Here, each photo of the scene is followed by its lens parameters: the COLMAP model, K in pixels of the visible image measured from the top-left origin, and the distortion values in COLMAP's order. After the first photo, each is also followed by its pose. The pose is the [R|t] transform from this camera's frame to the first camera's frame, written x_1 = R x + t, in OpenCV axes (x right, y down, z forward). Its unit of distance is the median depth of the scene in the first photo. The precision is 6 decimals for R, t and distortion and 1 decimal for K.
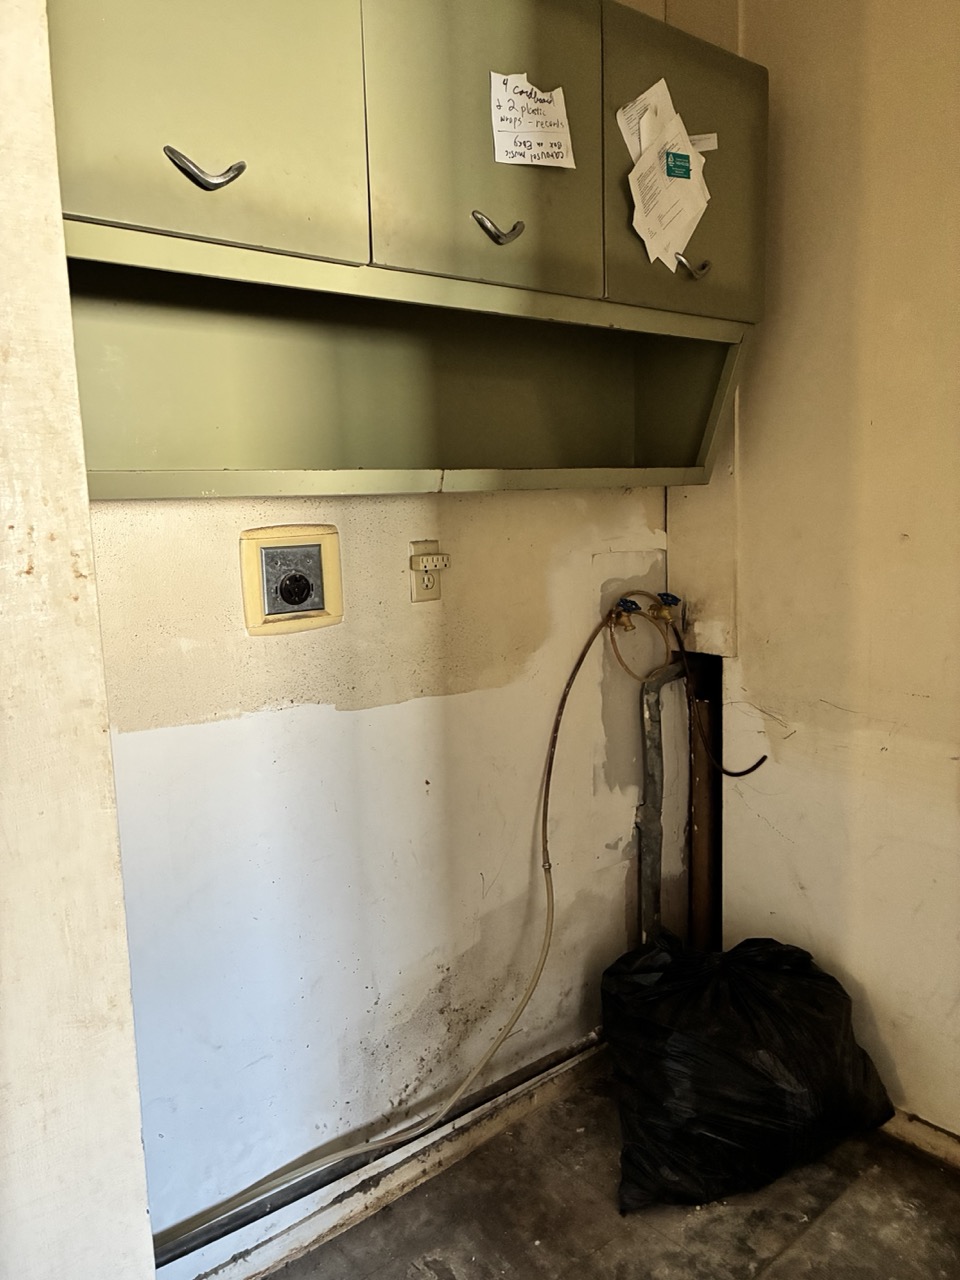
lens RADIAL K [[979.5, 0, 506.9], [0, 979.5, 636.3], [0, 0, 1]] dist [0.062771, -0.067487]
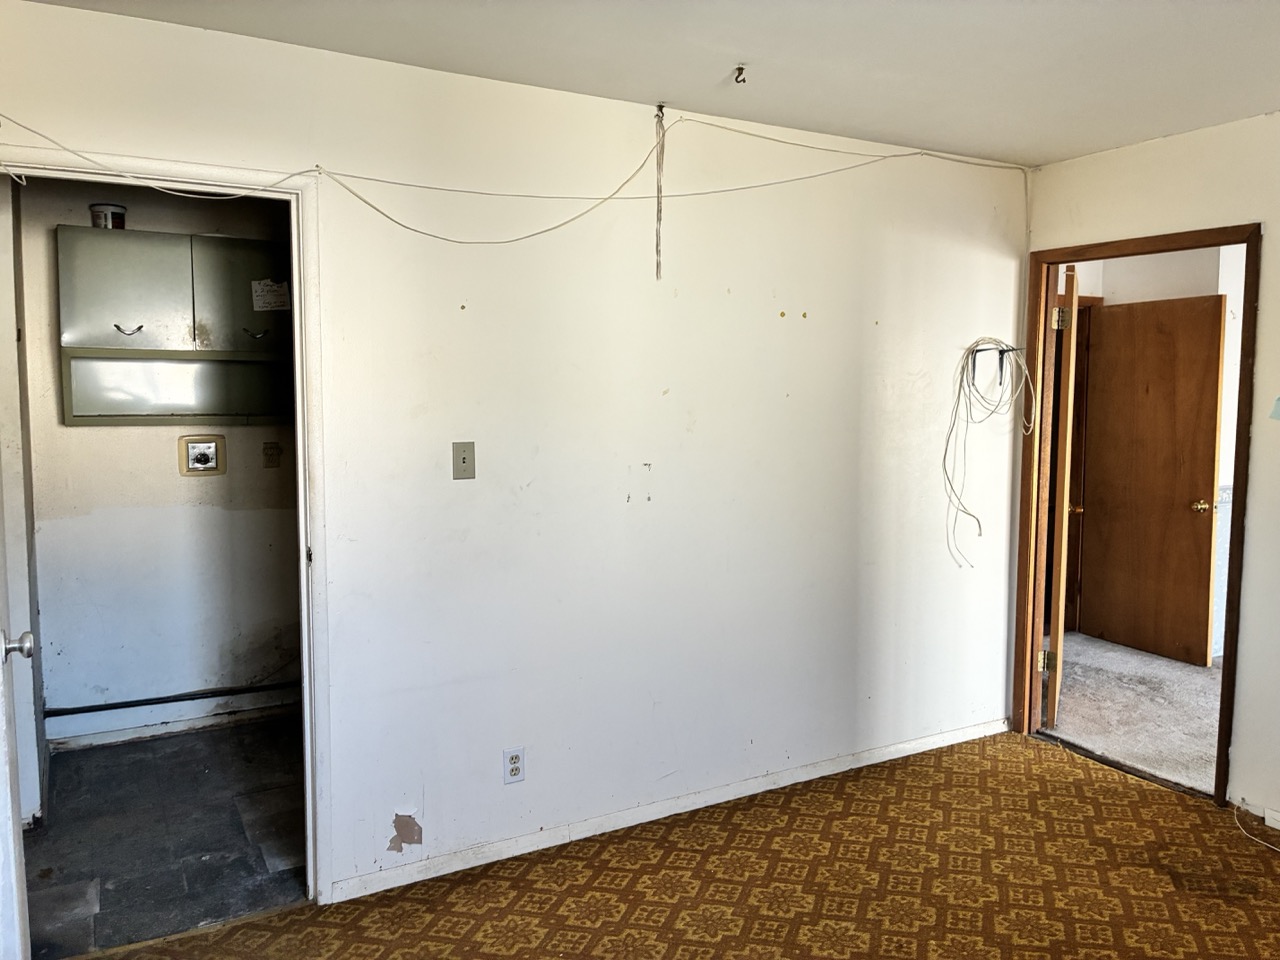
lens RADIAL K [[979.5, 0, 649.5], [0, 979.5, 475.4], [0, 0, 1]] dist [0.062771, -0.067487]
pose [[0.975724, 0.054662, -0.212073, 1.343002], [-0.067151, 0.996380, -0.052136, 0.047215], [0.208455, 0.065111, 0.975862, -1.164289]]
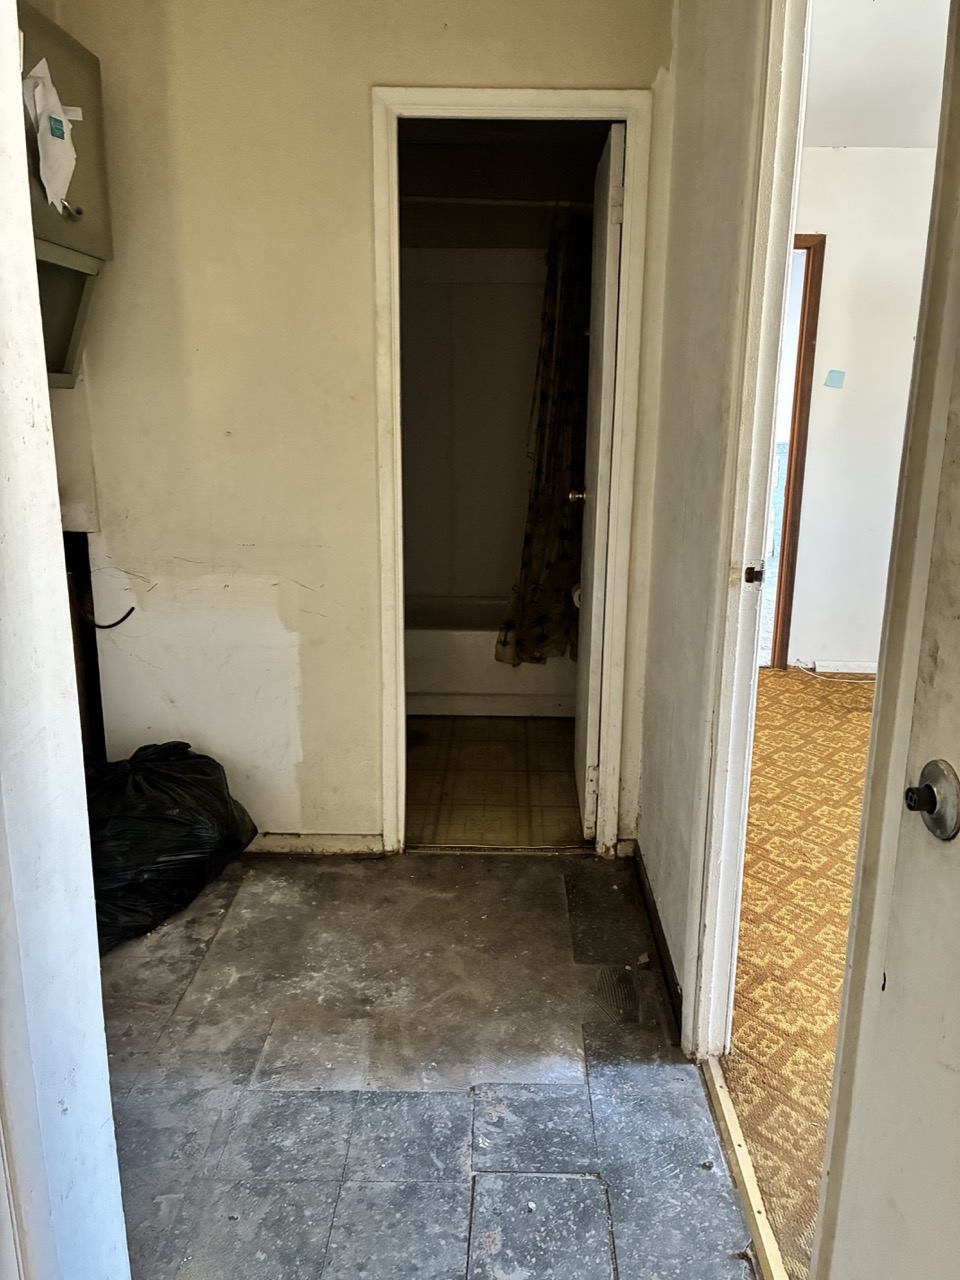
lens RADIAL K [[979.5, 0, 484.9], [0, 979.5, 630.0], [0, 0, 1]] dist [0.062771, -0.067487]
pose [[0.673845, -0.128547, 0.727604, -0.427025], [0.077089, 0.991607, 0.103796, 0.061658], [-0.734840, -0.013852, 0.678099, -0.242156]]
